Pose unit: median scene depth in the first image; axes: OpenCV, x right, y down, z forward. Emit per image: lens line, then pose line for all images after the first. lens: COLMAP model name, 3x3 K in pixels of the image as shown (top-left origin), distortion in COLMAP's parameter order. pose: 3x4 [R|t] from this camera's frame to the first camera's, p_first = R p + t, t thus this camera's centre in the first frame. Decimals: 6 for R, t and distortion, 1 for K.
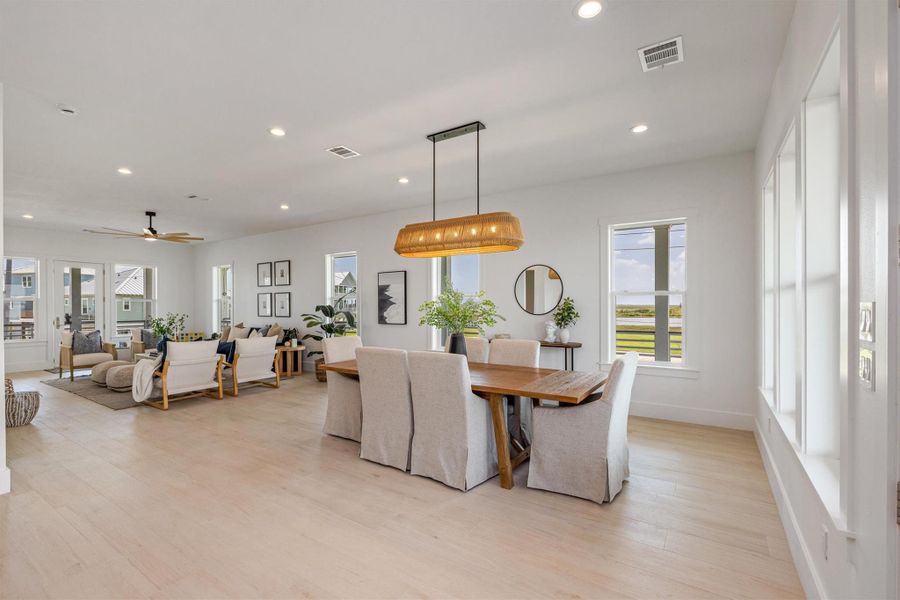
lens RADIAL K [[395.0, 0, 444.6], [0, 395.0, 302.4], [0, 0, 1]] dist [0.000806, -0.000762]
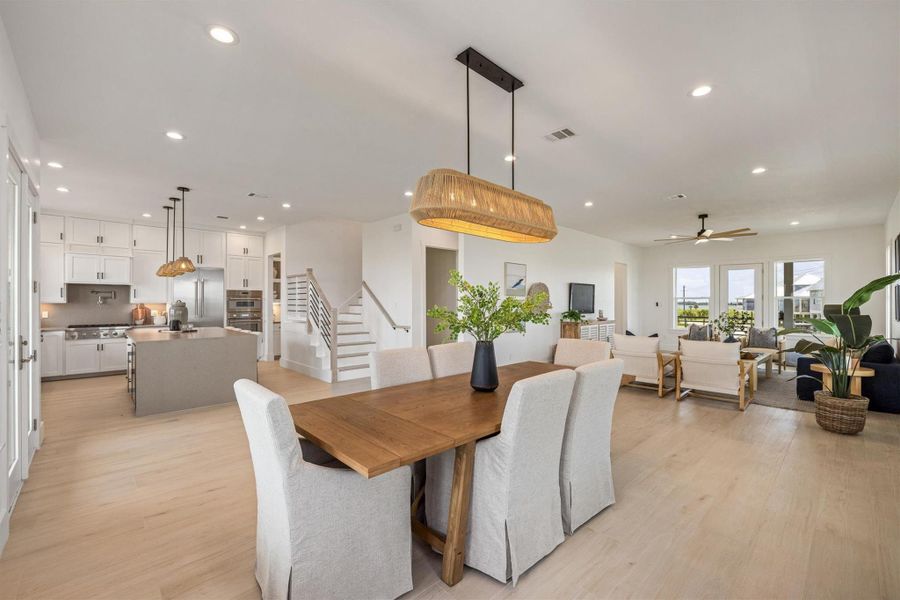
lens RADIAL K [[373.9, 0, 452.1], [0, 373.9, 300.4], [0, 0, 1]] dist [0.002011, 0.000405]
pose [[-0.215072, -0.003343, -0.976592, 0.351239], [0.005940, 0.999971, -0.004731, 0.002065], [0.976580, -0.006819, -0.215046, 0.515700]]
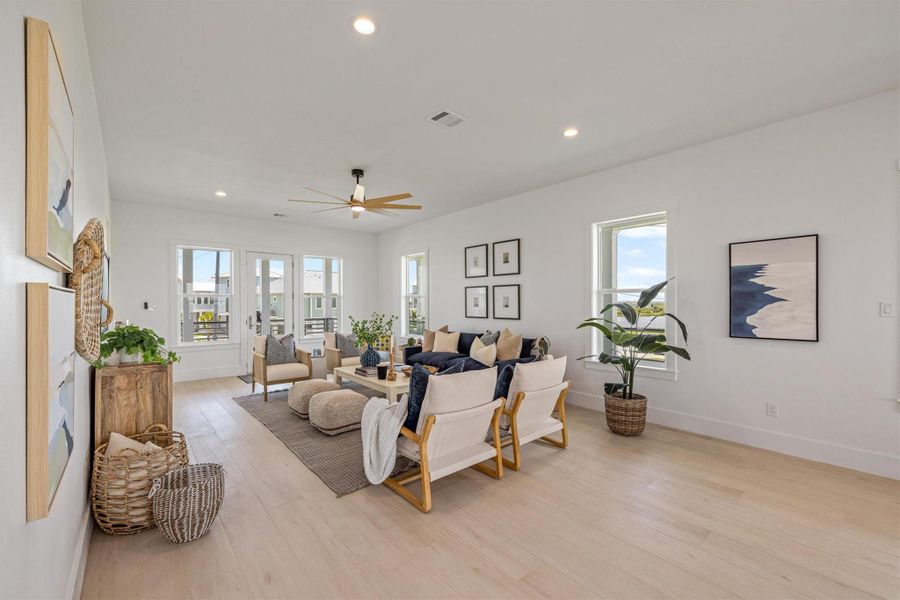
lens RADIAL K [[380.2, 0, 454.2], [0, 380.2, 301.6], [0, 0, 1]] dist [0.000079, -0.000021]
pose [[0.960966, 0.000976, -0.276665, -0.360547], [0.000188, 0.999991, 0.004179, 0.002512], [0.276667, -0.004067, 0.960957, 0.364802]]
